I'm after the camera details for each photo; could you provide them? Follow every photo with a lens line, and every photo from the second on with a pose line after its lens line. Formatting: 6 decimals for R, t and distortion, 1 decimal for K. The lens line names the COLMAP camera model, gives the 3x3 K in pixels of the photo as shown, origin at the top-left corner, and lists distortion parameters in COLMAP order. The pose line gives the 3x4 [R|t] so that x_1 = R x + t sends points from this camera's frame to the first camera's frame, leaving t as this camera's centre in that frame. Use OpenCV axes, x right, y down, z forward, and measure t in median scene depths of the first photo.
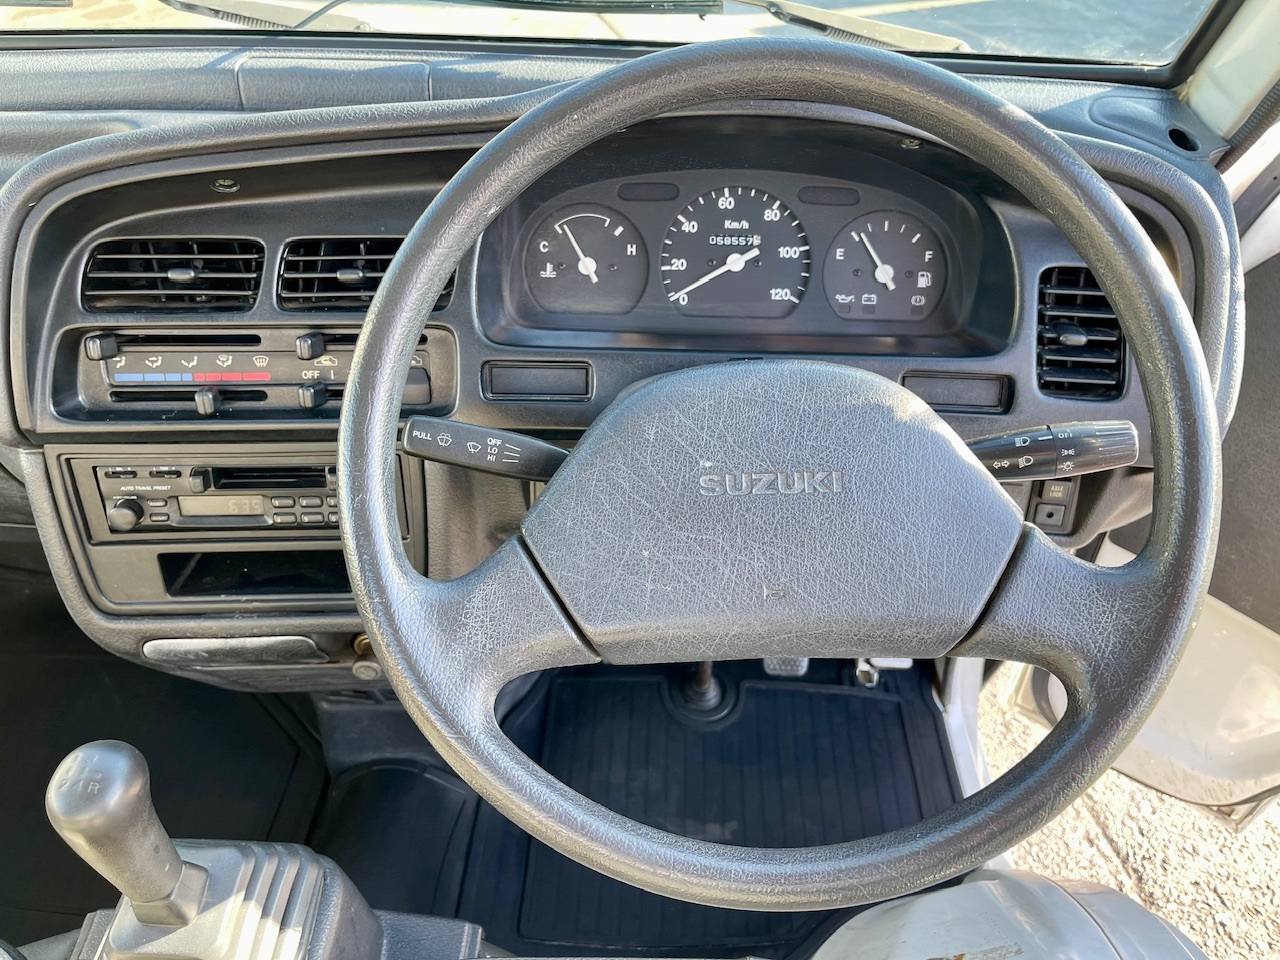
lens RADIAL K [[950.3, 0, 640.0], [0, 950.3, 480.0], [0, 0, 1]] dist [0.001540, -0.011011]
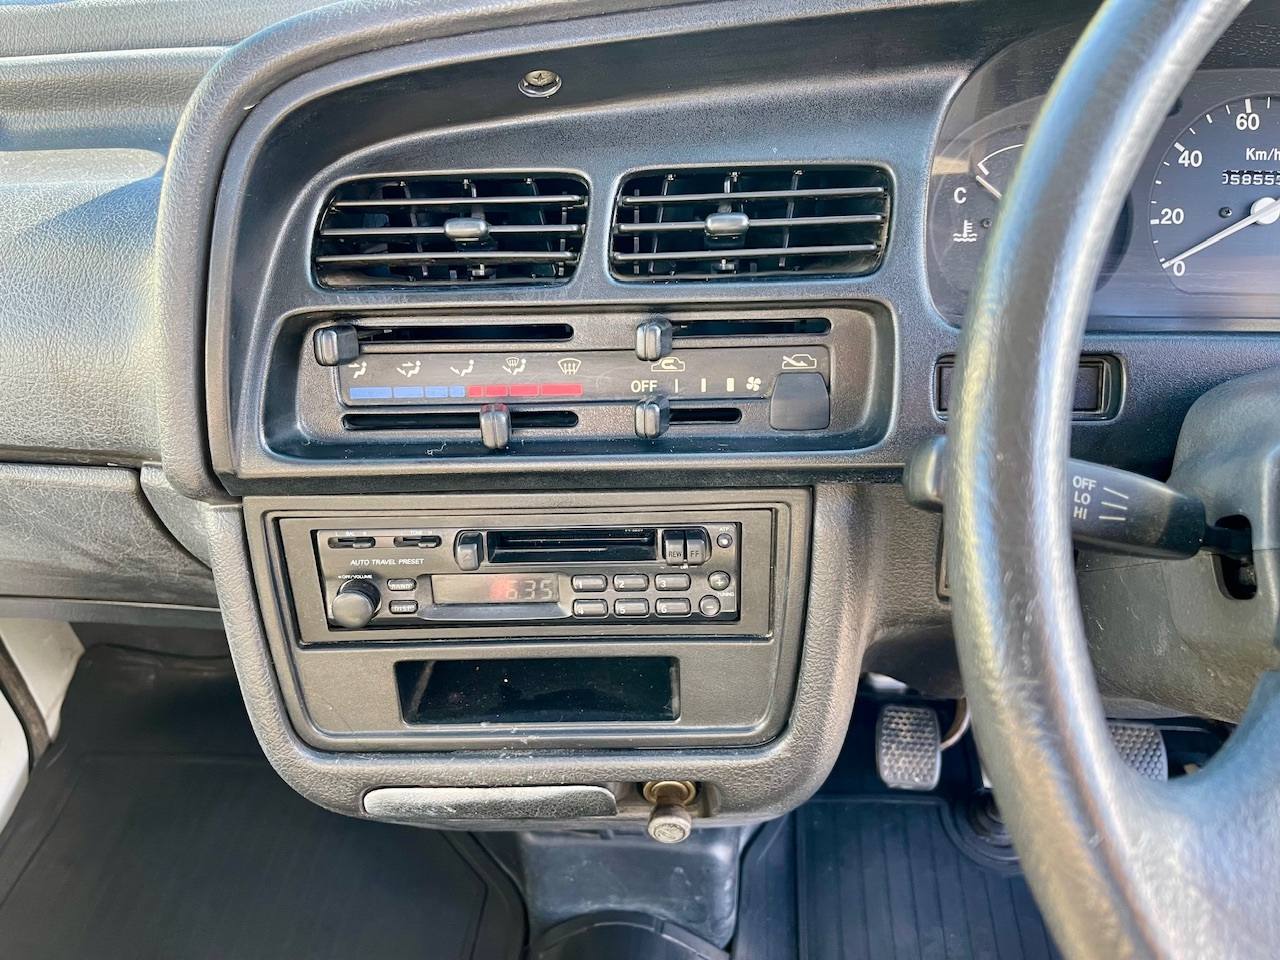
lens RADIAL K [[966.7, 0, 645.7], [0, 966.7, 487.0], [0, 0, 1]] dist [0.028019, -0.070427]
pose [[0.996880, -0.006998, -0.078620, -0.292187], [0.002691, 0.998496, -0.054768, -0.006634], [0.078885, 0.054385, 0.995399, 0.348786]]
